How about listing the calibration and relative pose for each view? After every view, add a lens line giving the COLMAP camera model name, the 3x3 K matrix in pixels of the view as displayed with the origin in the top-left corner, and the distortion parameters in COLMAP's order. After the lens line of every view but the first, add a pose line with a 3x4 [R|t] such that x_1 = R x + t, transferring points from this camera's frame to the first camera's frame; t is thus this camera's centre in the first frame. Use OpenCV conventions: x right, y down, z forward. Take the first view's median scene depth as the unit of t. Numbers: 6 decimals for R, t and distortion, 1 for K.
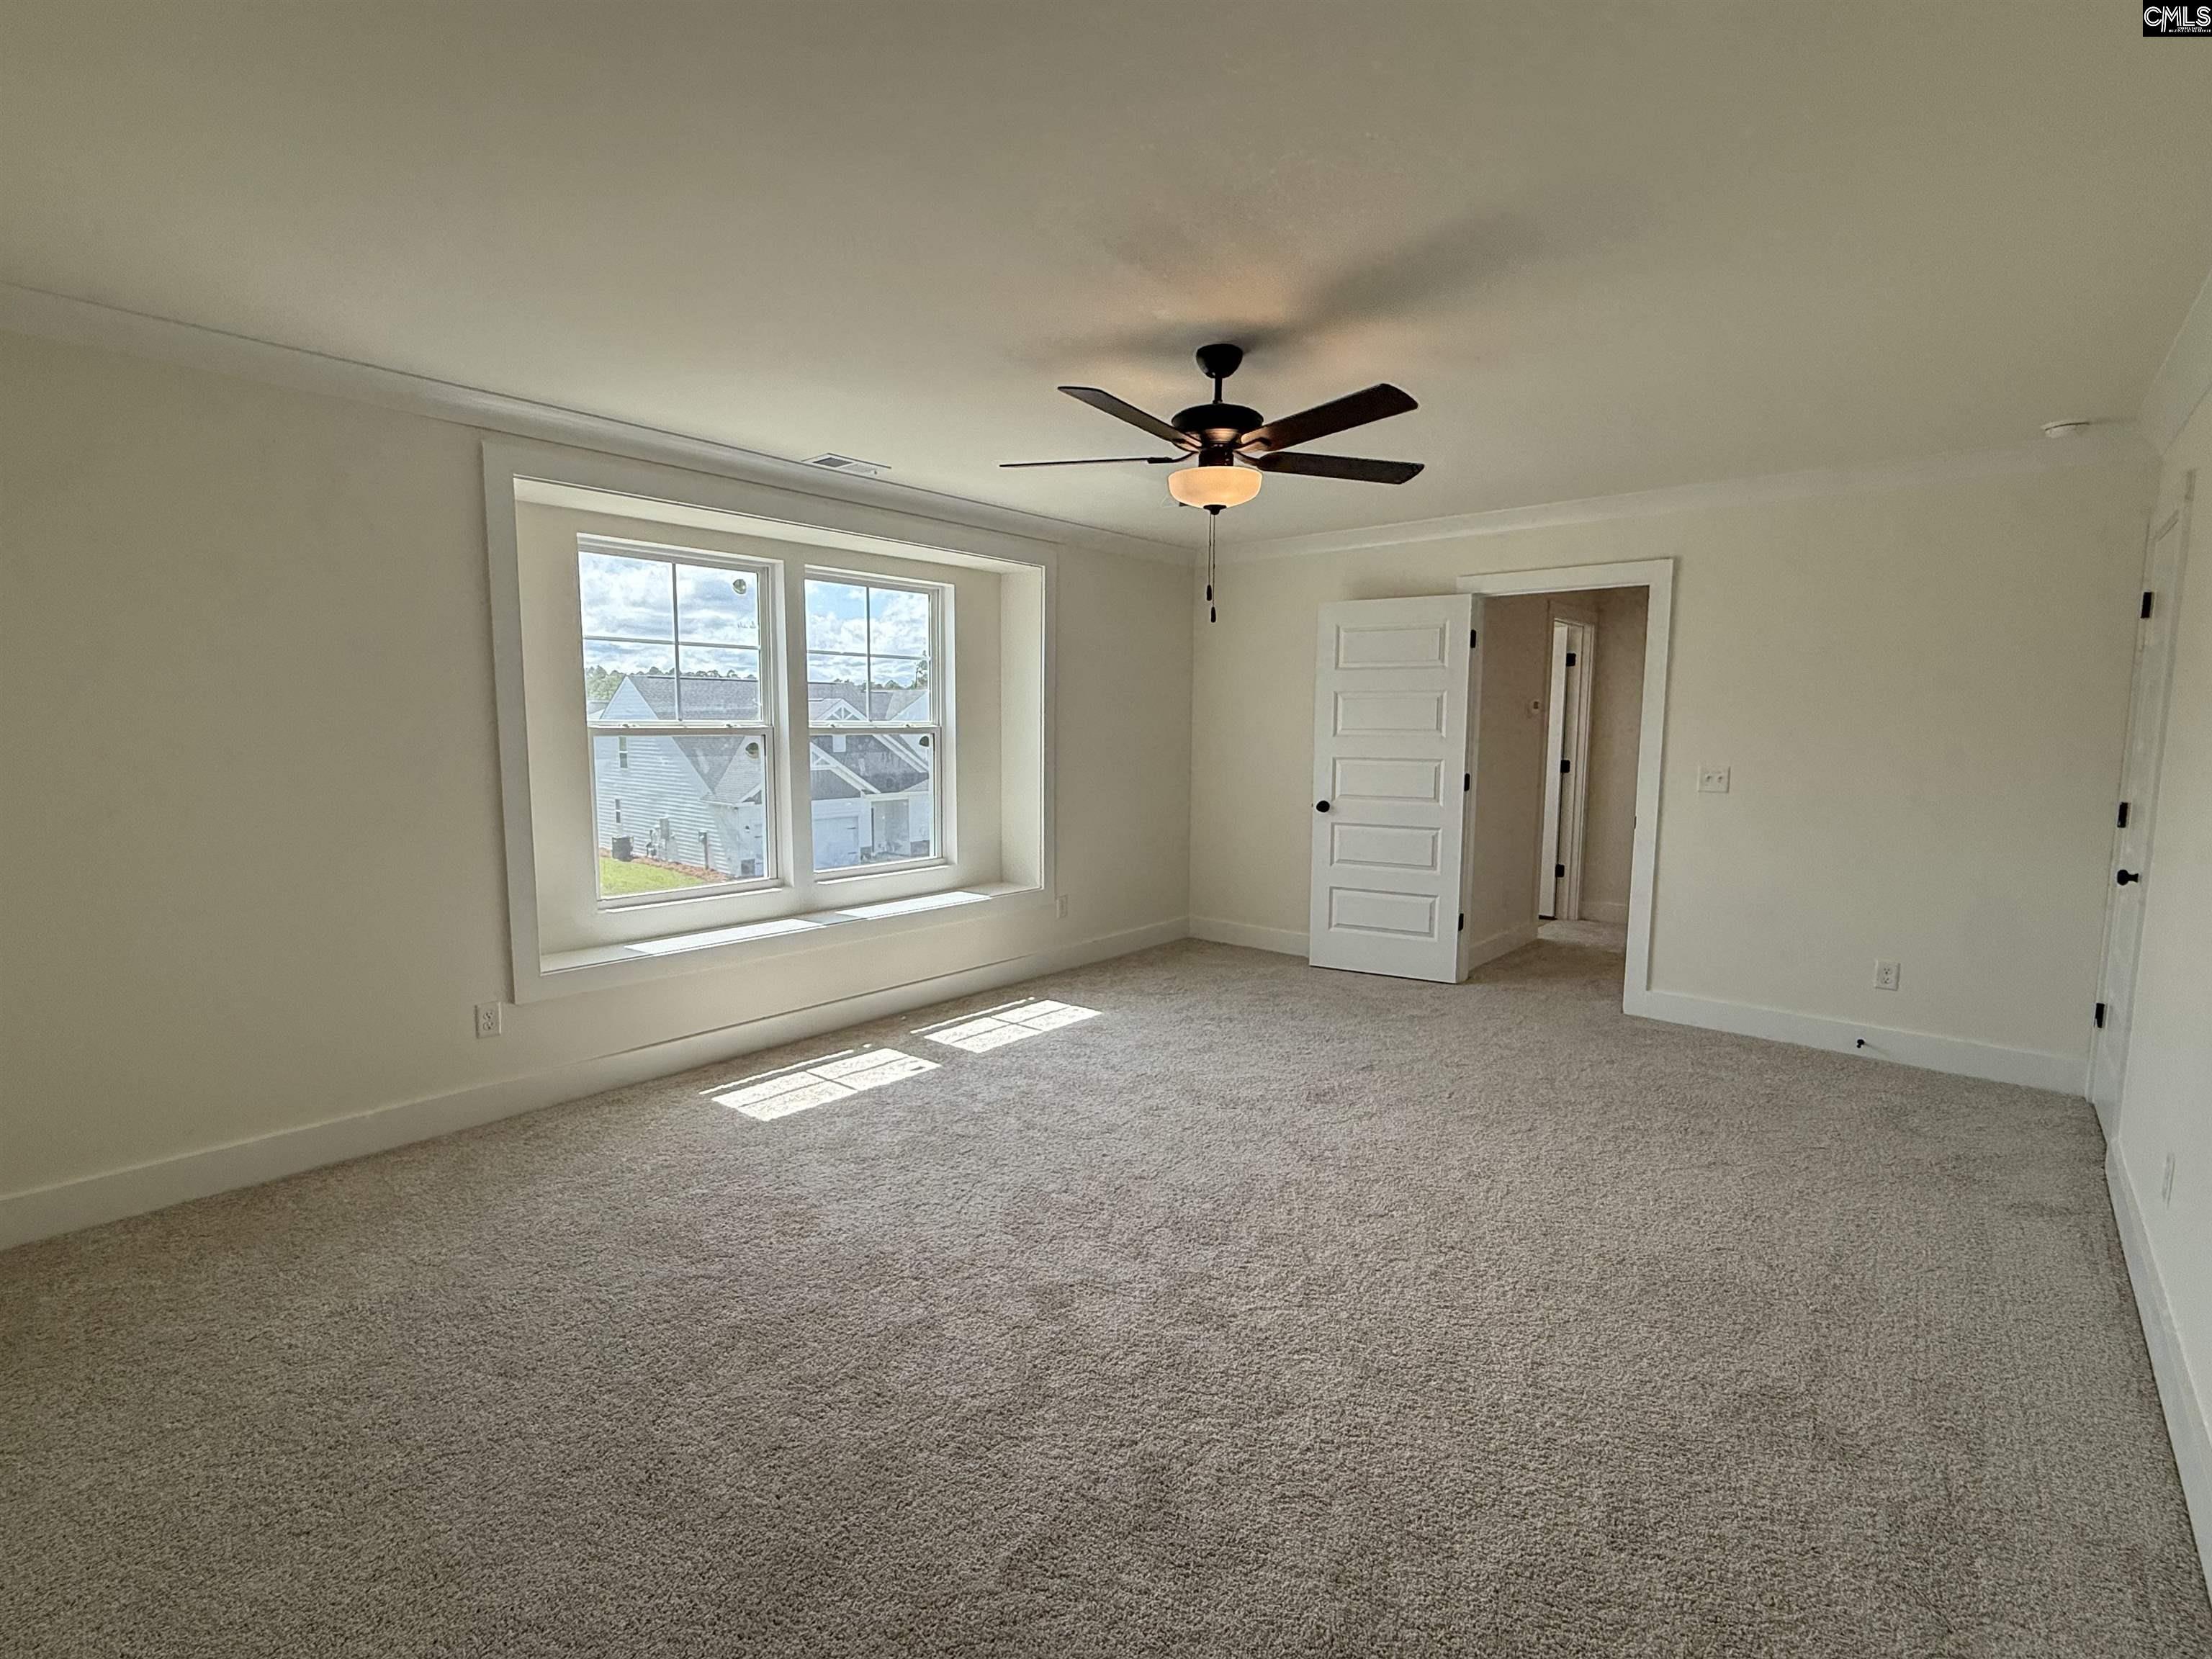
lens RADIAL K [[1018.1, 0, 1106.0], [0, 1018.1, 829.5], [0, 0, 1]] dist [0.001651, -0.000411]
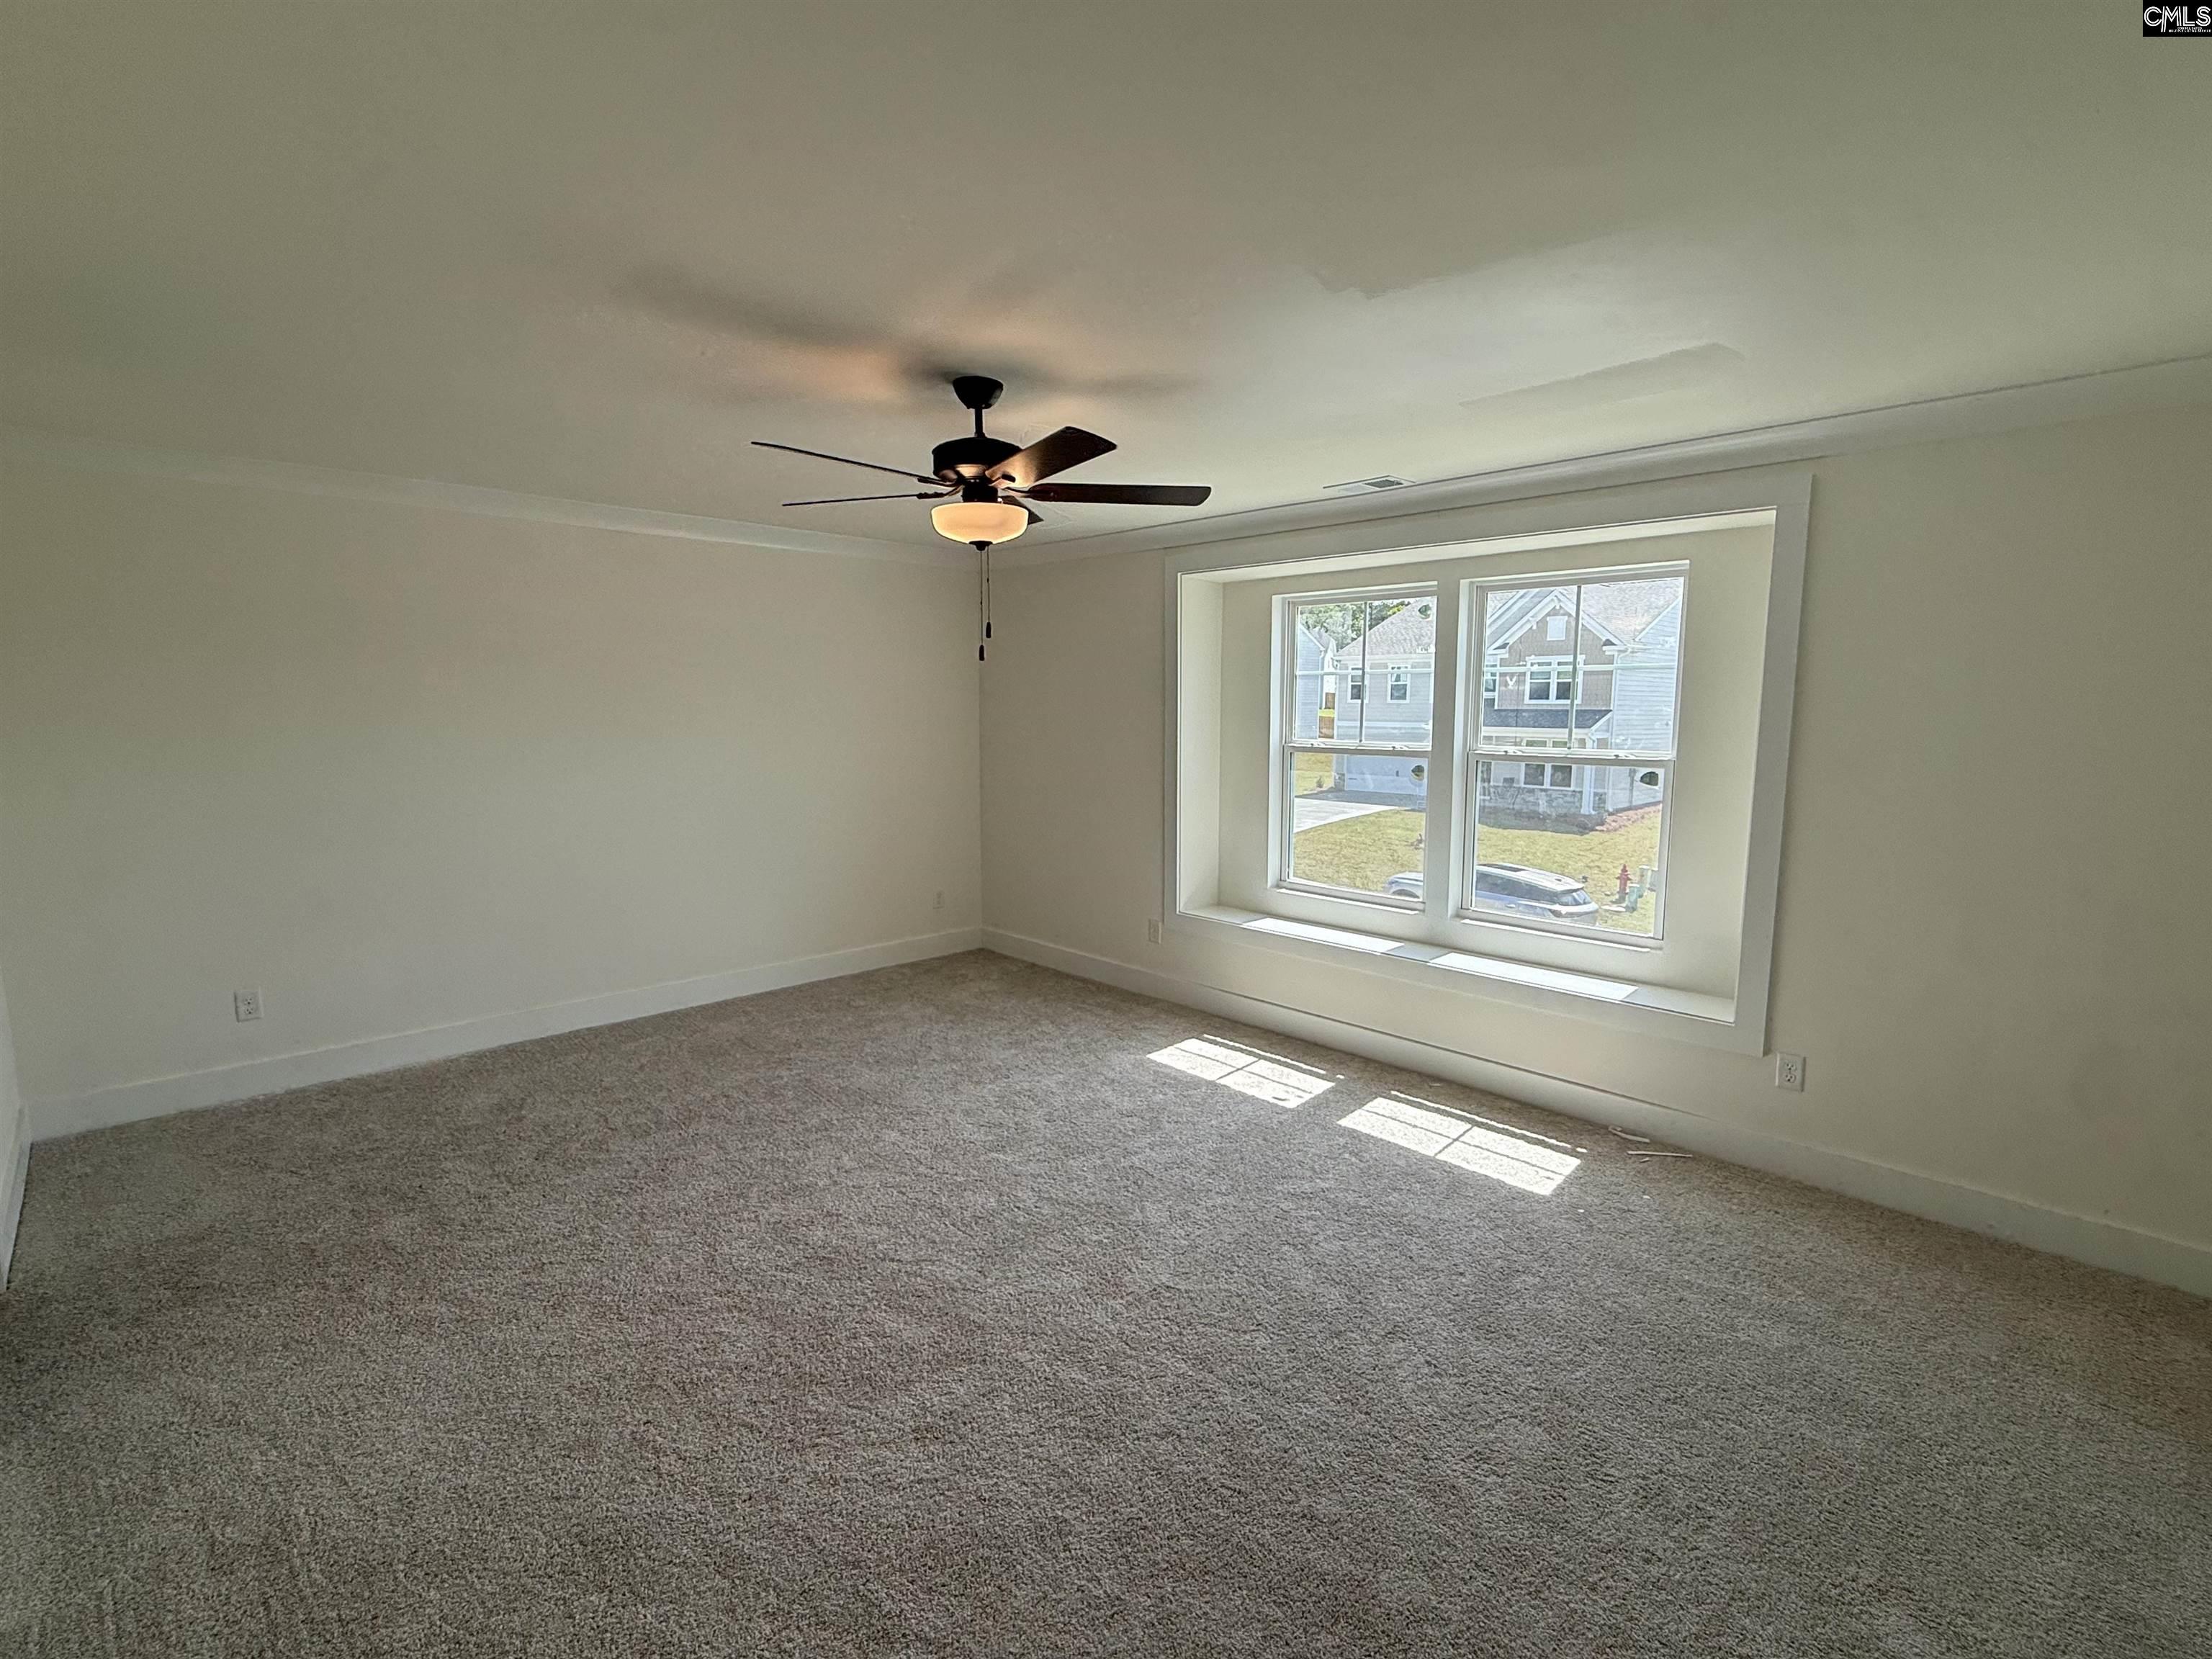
lens RADIAL K [[1018.1, 0, 1106.0], [0, 1018.1, 829.5], [0, 0, 1]] dist [0.001651, -0.000411]
pose [[-0.086955, 0.117007, -0.989317, 0.708232], [-0.111168, 0.985736, 0.126355, -0.118475], [0.989990, 0.120968, -0.072707, 0.792257]]
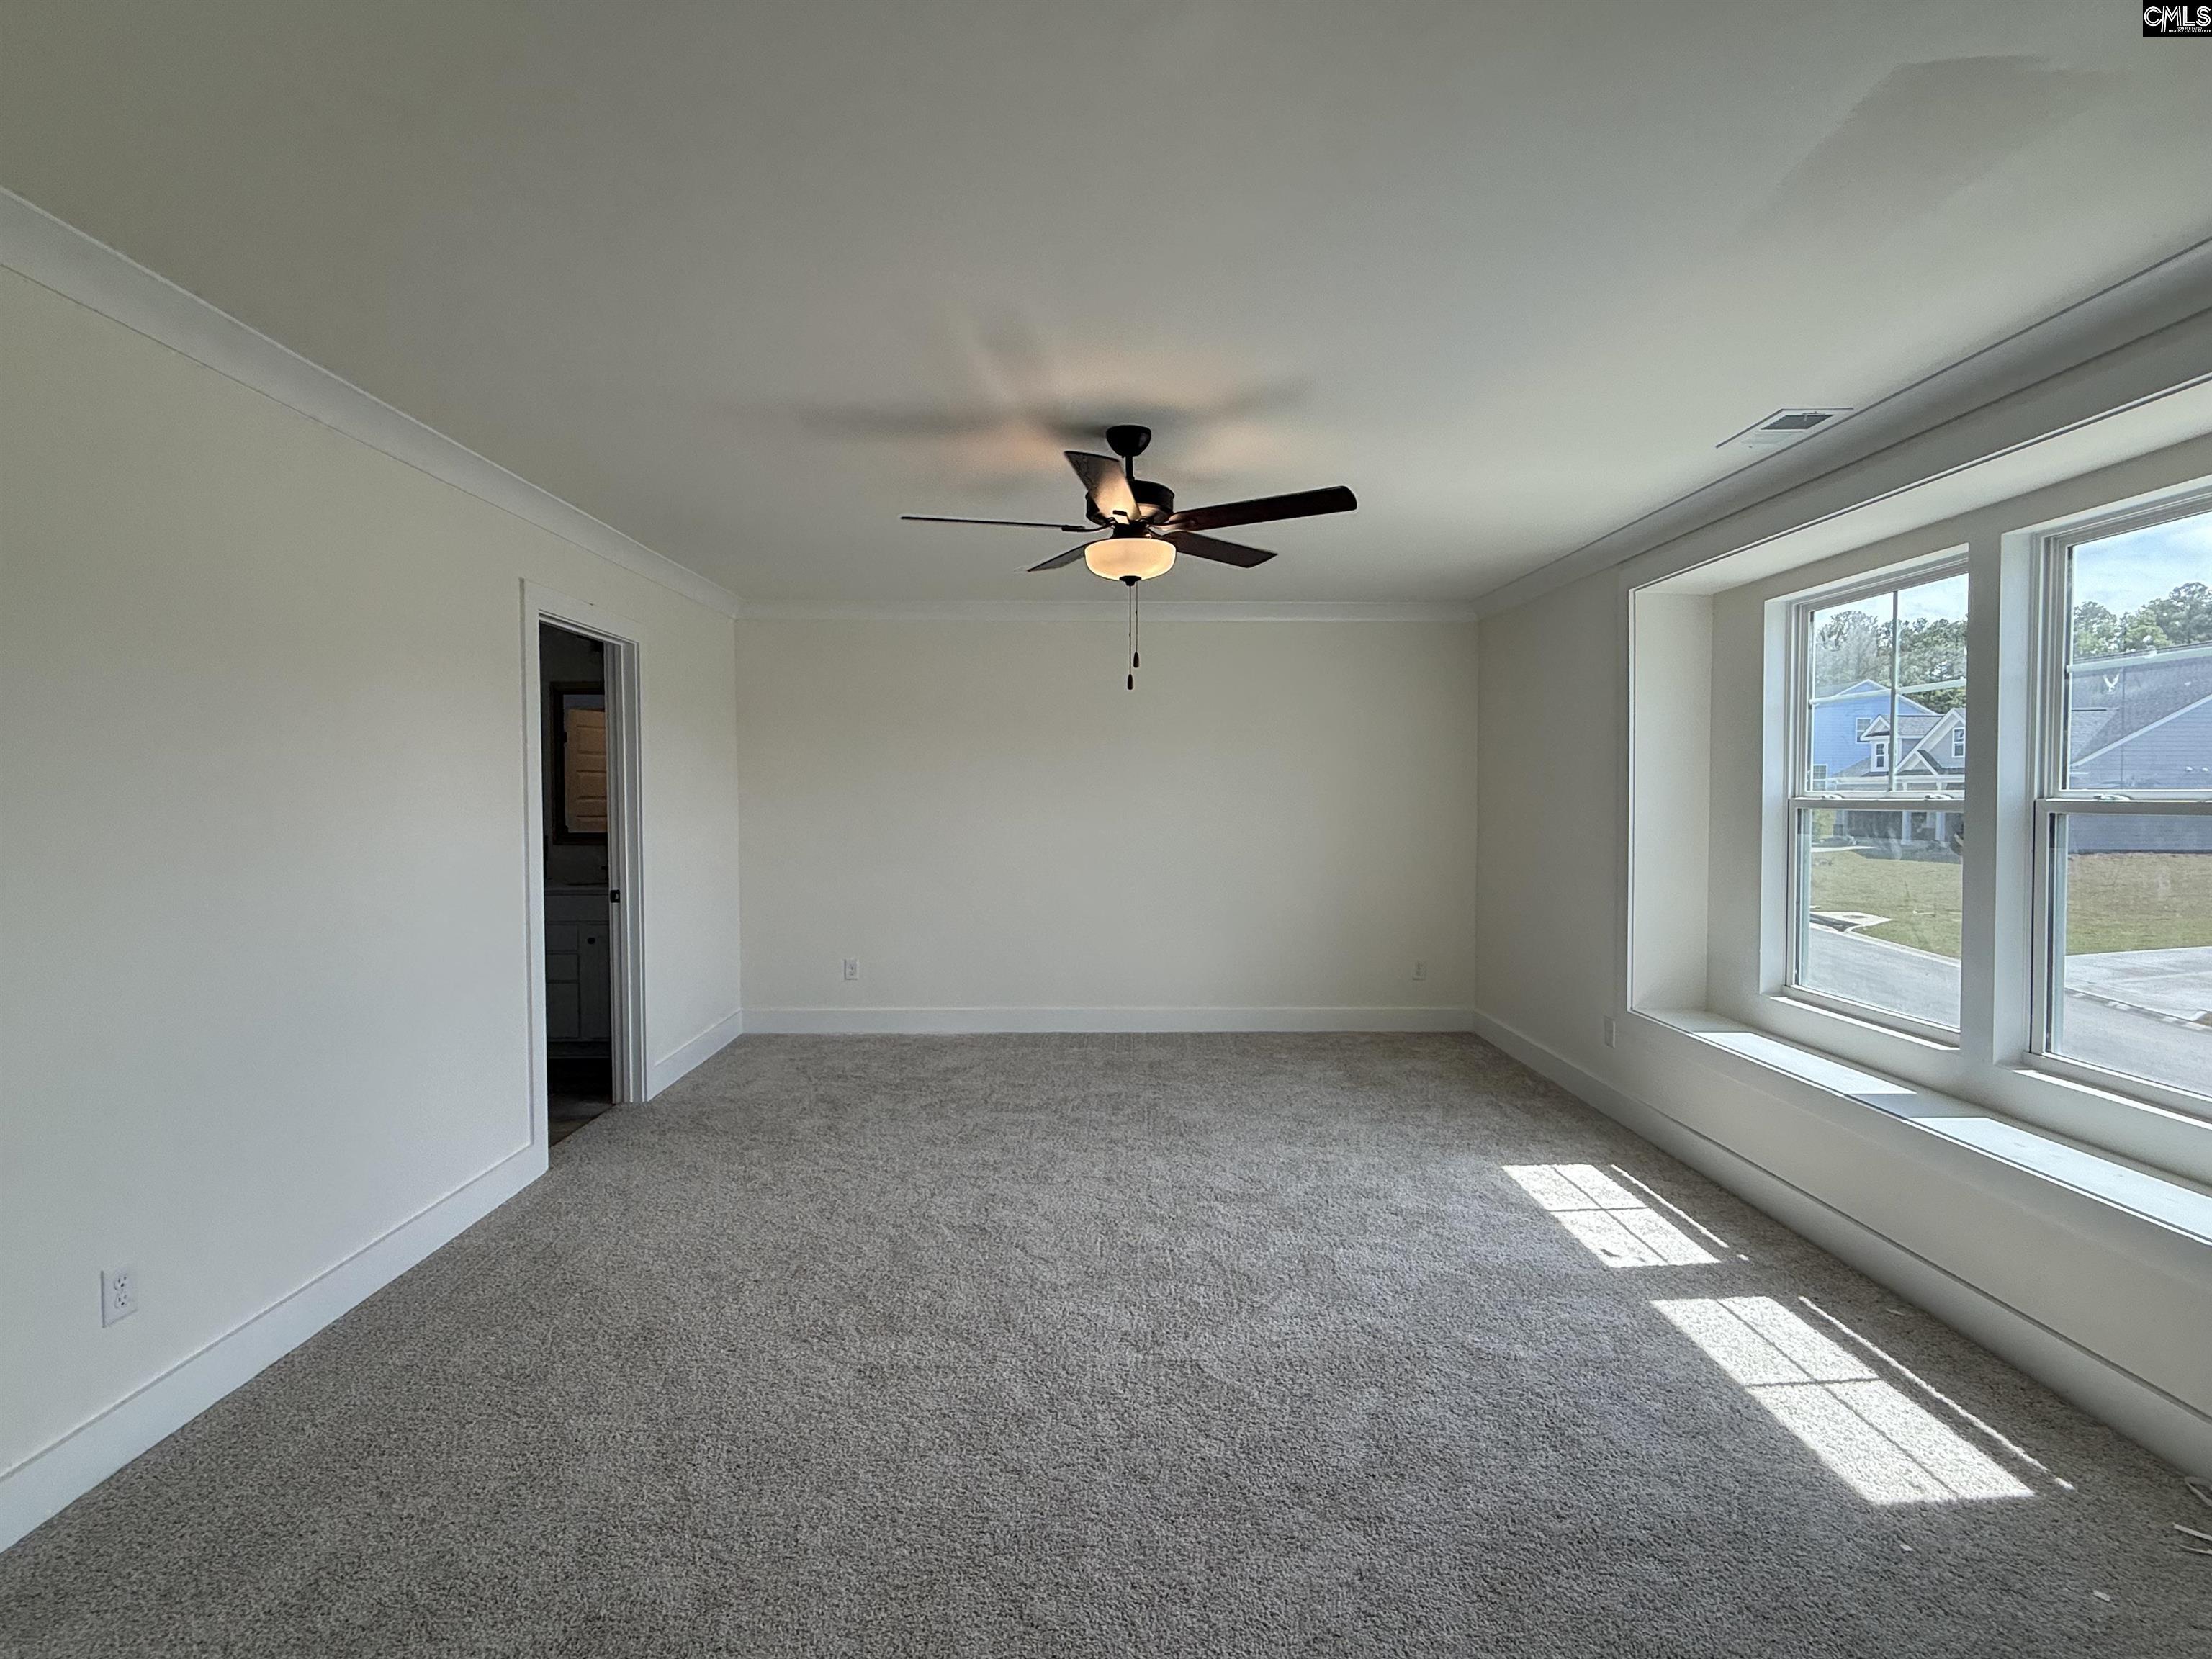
lens RADIAL K [[1016.6, 0, 1102.6], [0, 1016.6, 826.0], [0, 0, 1]] dist [-0.000140, -0.000350]
pose [[-0.749718, 0.013904, -0.661611, 0.525361], [-0.075297, 0.991494, 0.106161, -0.114001], [0.657460, 0.129408, -0.742294, 1.150478]]
